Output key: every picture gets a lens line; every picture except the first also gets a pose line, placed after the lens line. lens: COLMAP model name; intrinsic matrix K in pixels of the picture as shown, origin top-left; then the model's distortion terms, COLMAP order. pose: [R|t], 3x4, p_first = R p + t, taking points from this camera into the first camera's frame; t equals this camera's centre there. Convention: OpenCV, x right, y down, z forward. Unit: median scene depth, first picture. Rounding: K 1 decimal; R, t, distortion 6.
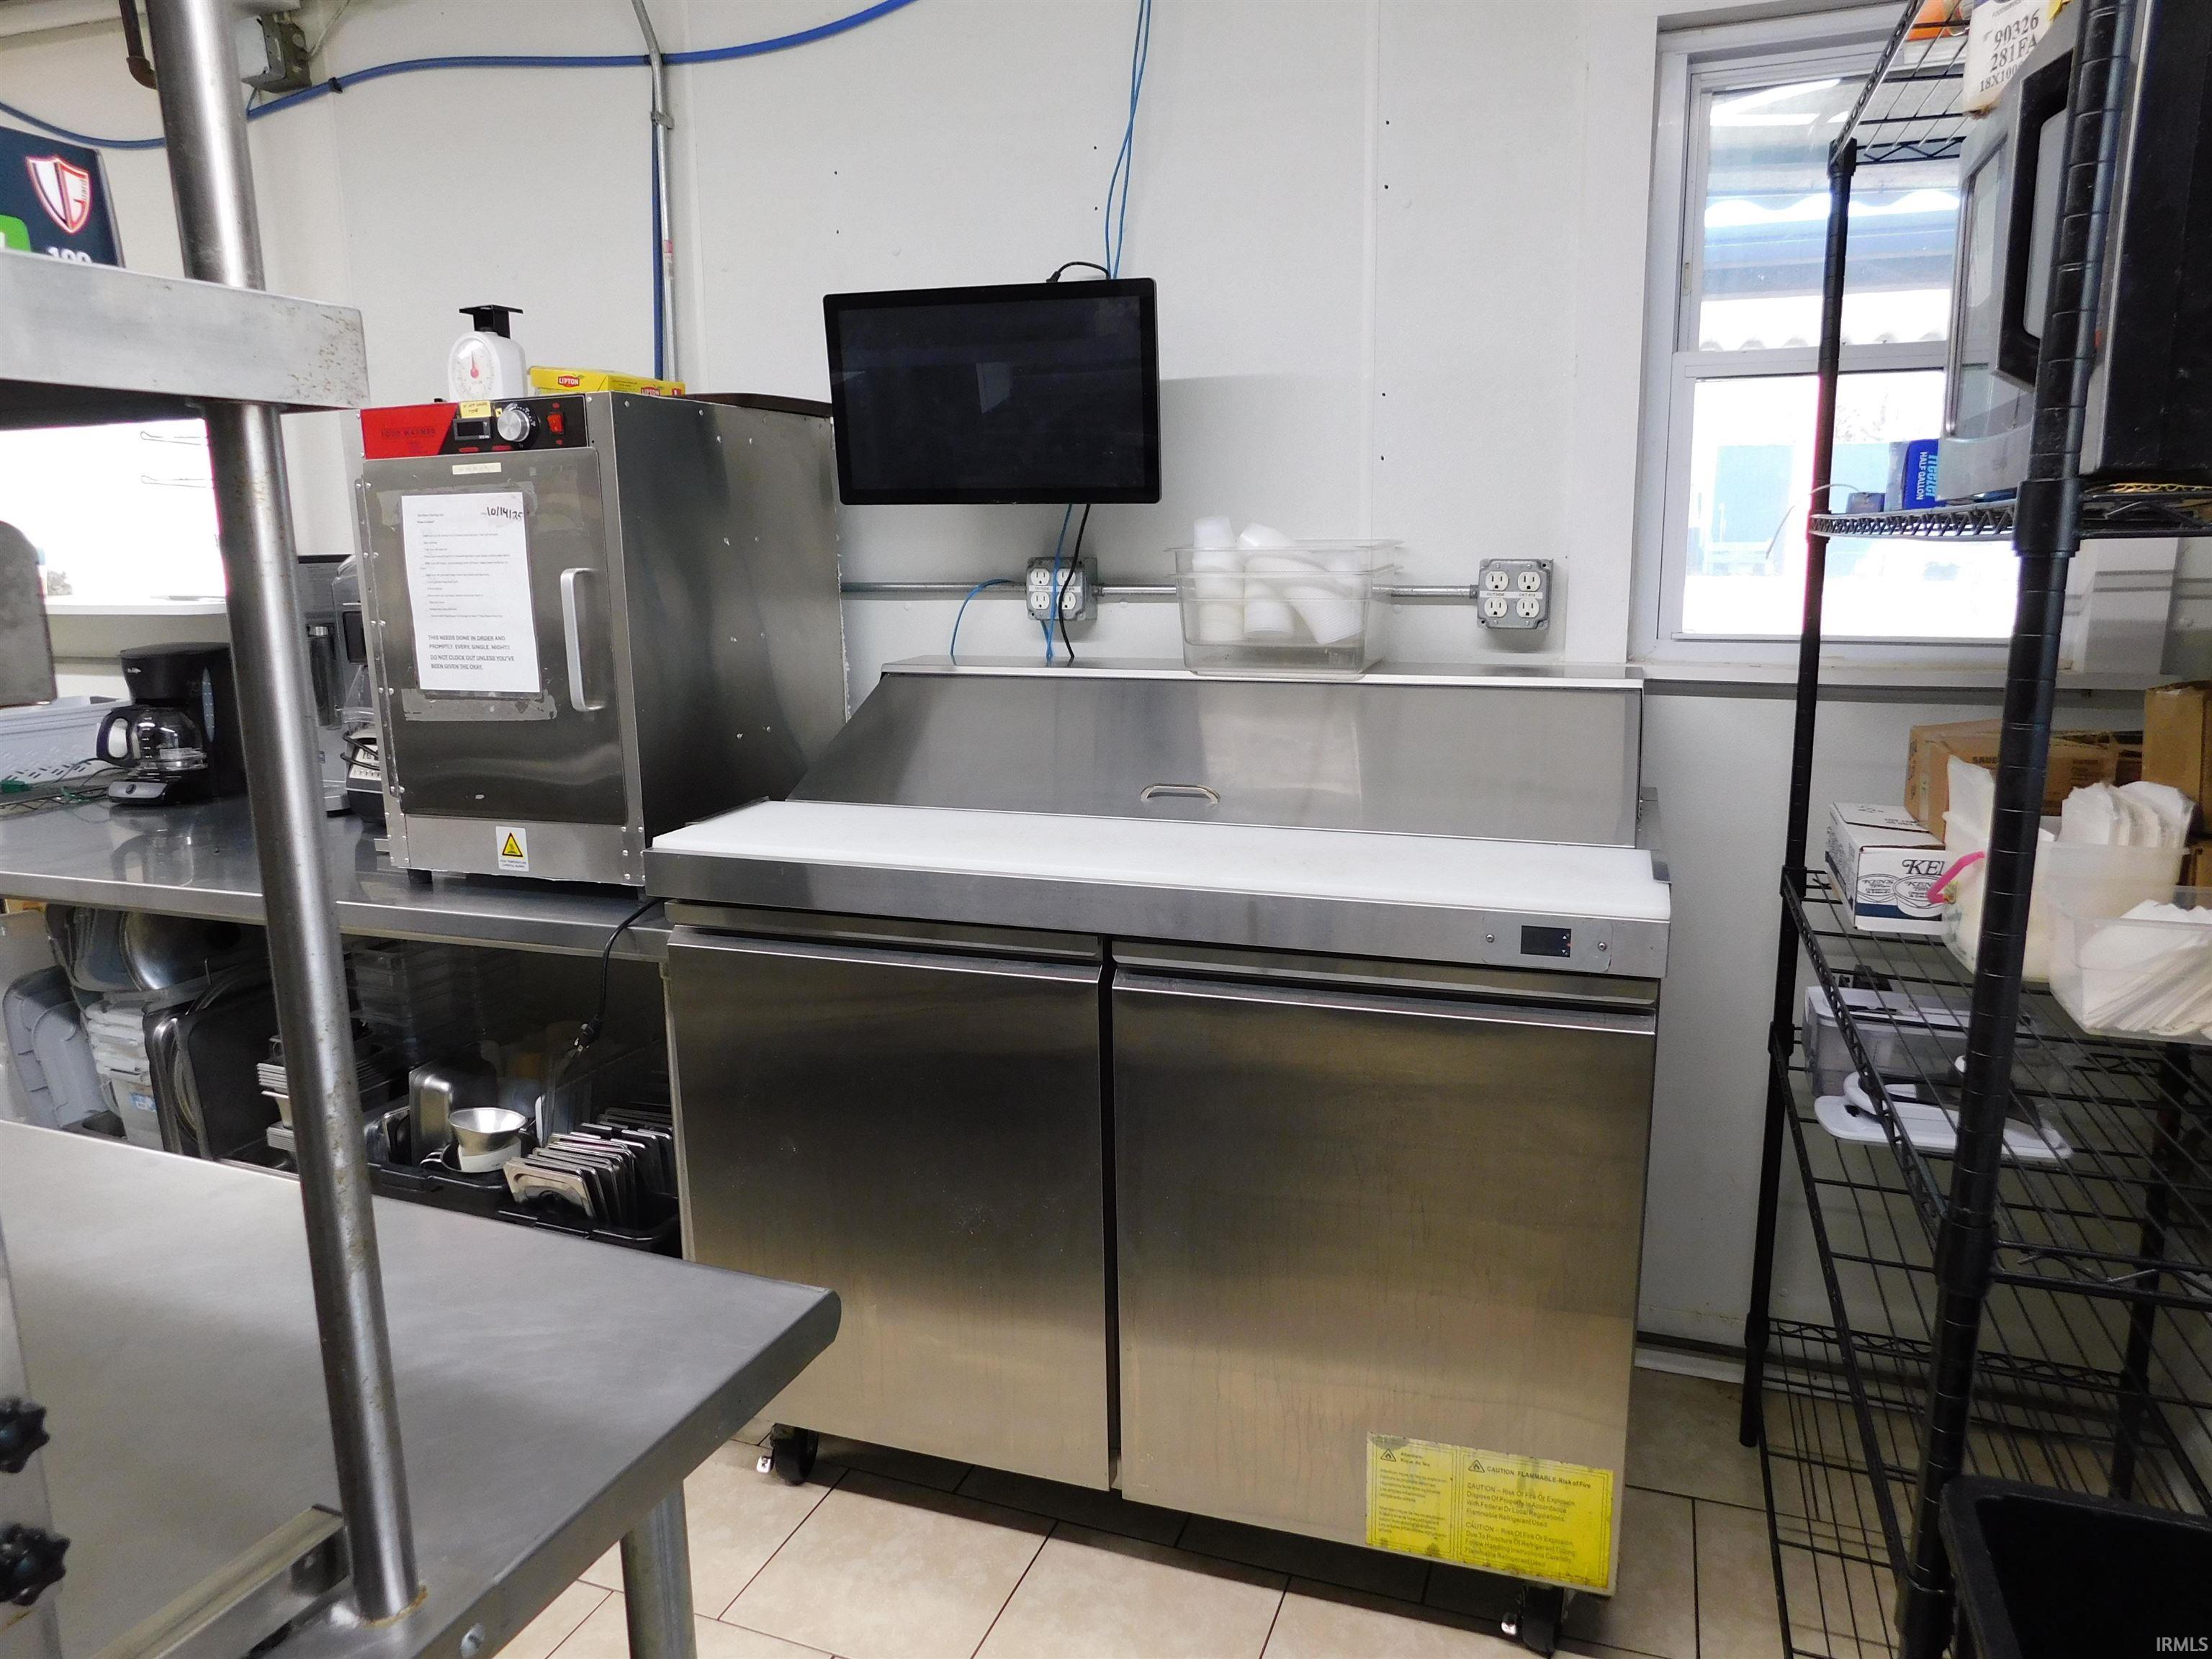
lens RADIAL K [[1469.5, 0, 1101.5], [0, 1469.5, 814.2], [0, 0, 1]] dist [-0.064014, 0.056375]
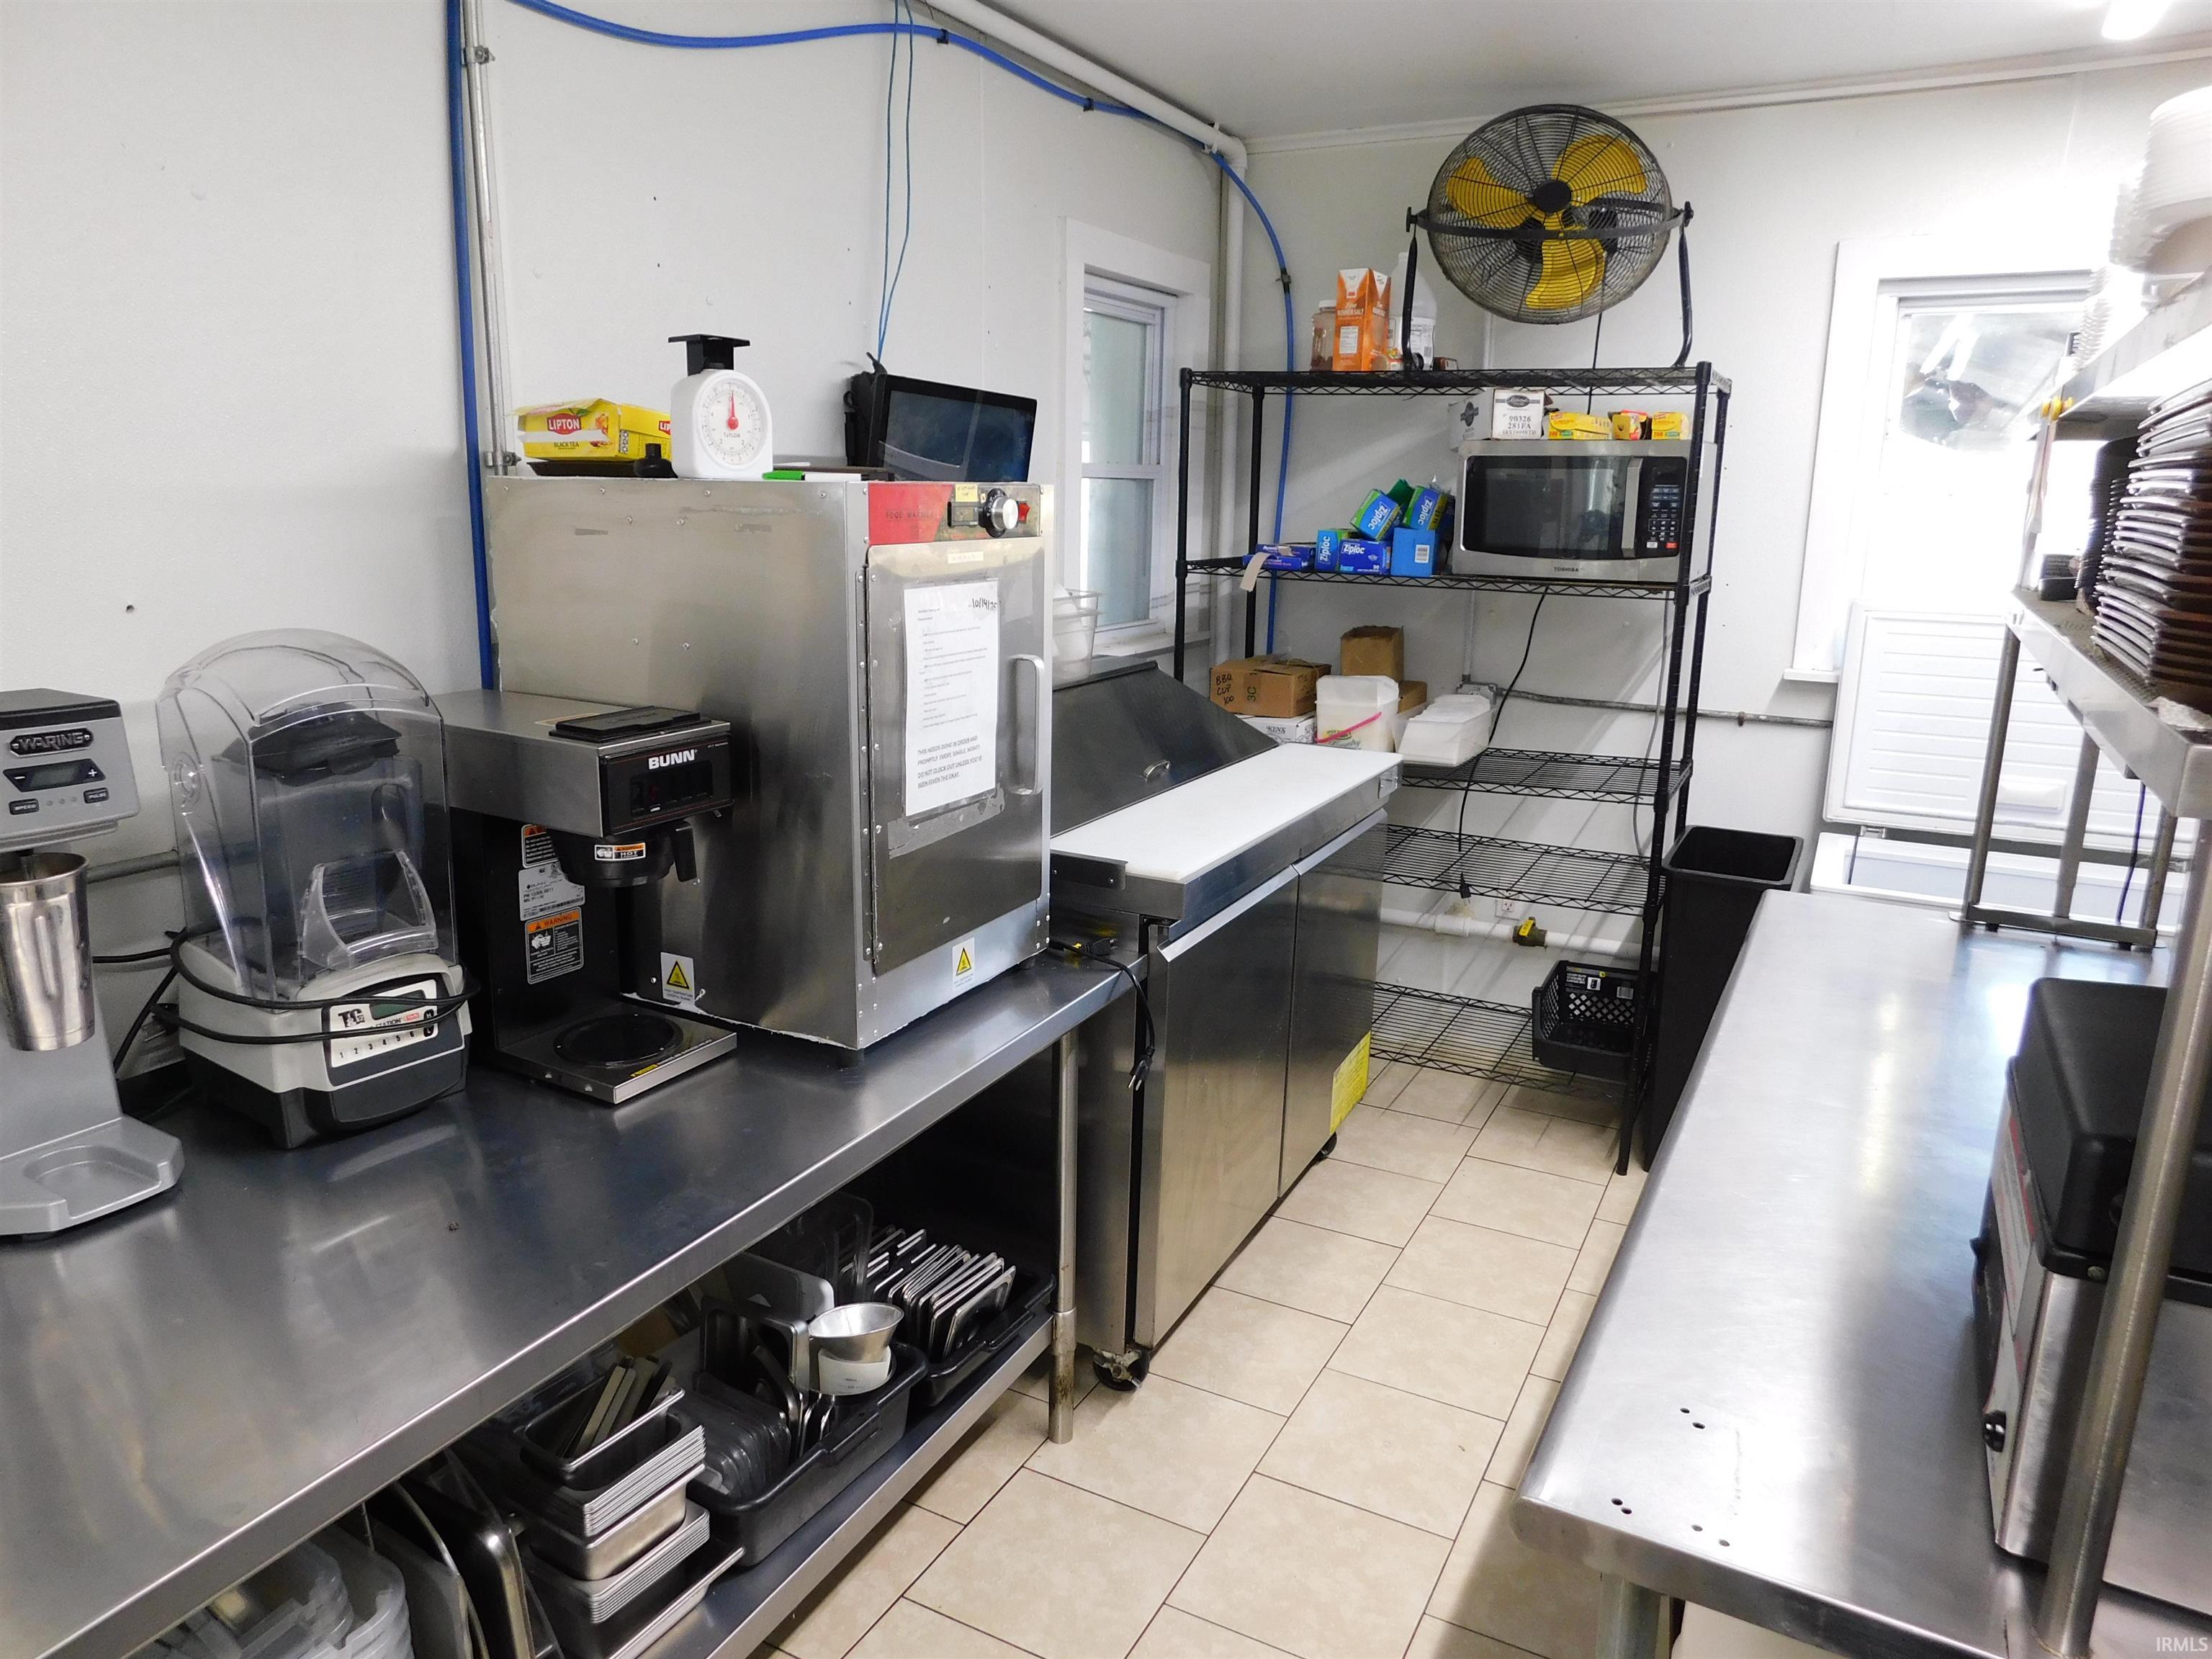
lens RADIAL K [[1469.5, 0, 1100.3], [0, 1469.5, 834.7], [0, 0, 1]] dist [-0.064014, 0.056375]
pose [[0.133972, -0.212136, 0.968013, -1.314507], [0.168660, 0.967449, 0.188670, -0.223500], [-0.976527, 0.137988, 0.165390, 0.771669]]
